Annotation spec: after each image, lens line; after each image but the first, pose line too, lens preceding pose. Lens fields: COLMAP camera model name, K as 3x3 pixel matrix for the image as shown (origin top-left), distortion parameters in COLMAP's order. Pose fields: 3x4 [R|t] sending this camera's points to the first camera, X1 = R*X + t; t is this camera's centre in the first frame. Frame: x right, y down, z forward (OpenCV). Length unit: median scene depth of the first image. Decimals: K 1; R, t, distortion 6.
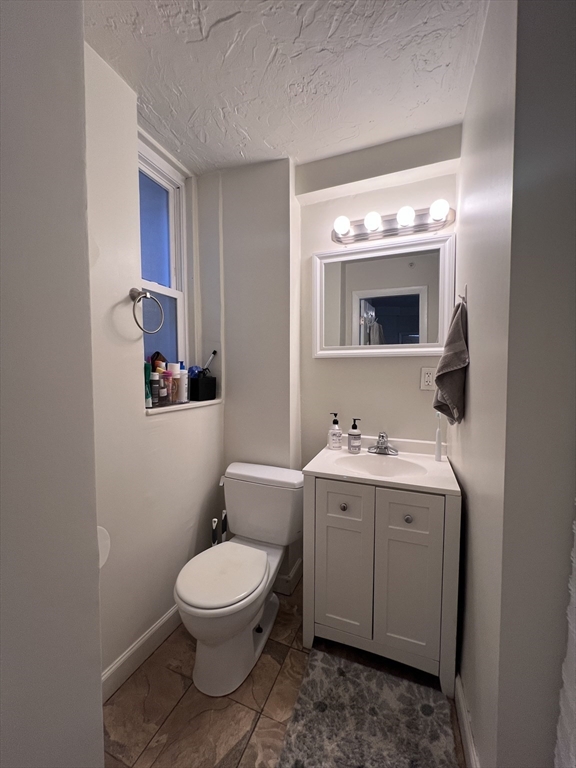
lens RADIAL K [[307.7, 0, 289.1], [0, 307.7, 384.2], [0, 0, 1]] dist [-0.002798, 0.000621]
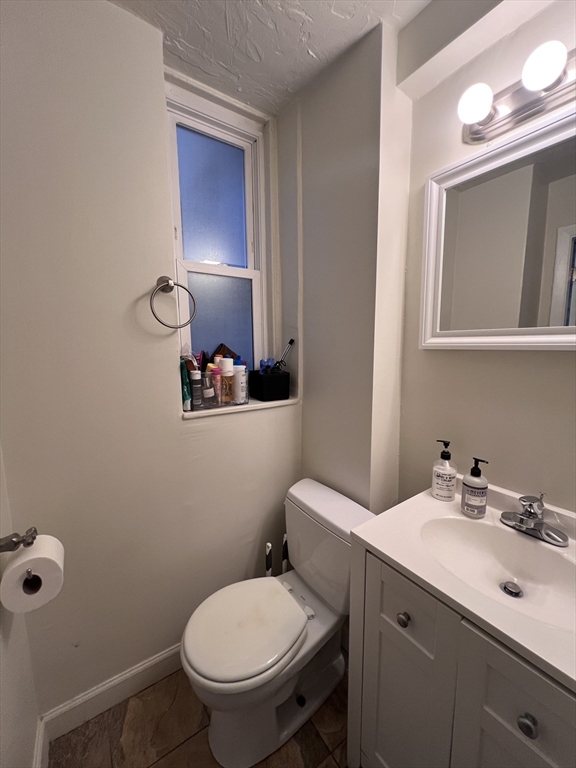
lens RADIAL K [[308.2, 0, 287.9], [0, 308.2, 385.3], [0, 0, 1]] dist [-0.001879, 0.000228]
pose [[0.836998, 0.068249, -0.542933, 0.219642], [-0.020706, 0.995431, 0.093209, -0.069903], [0.546814, -0.066774, 0.834587, 0.335224]]
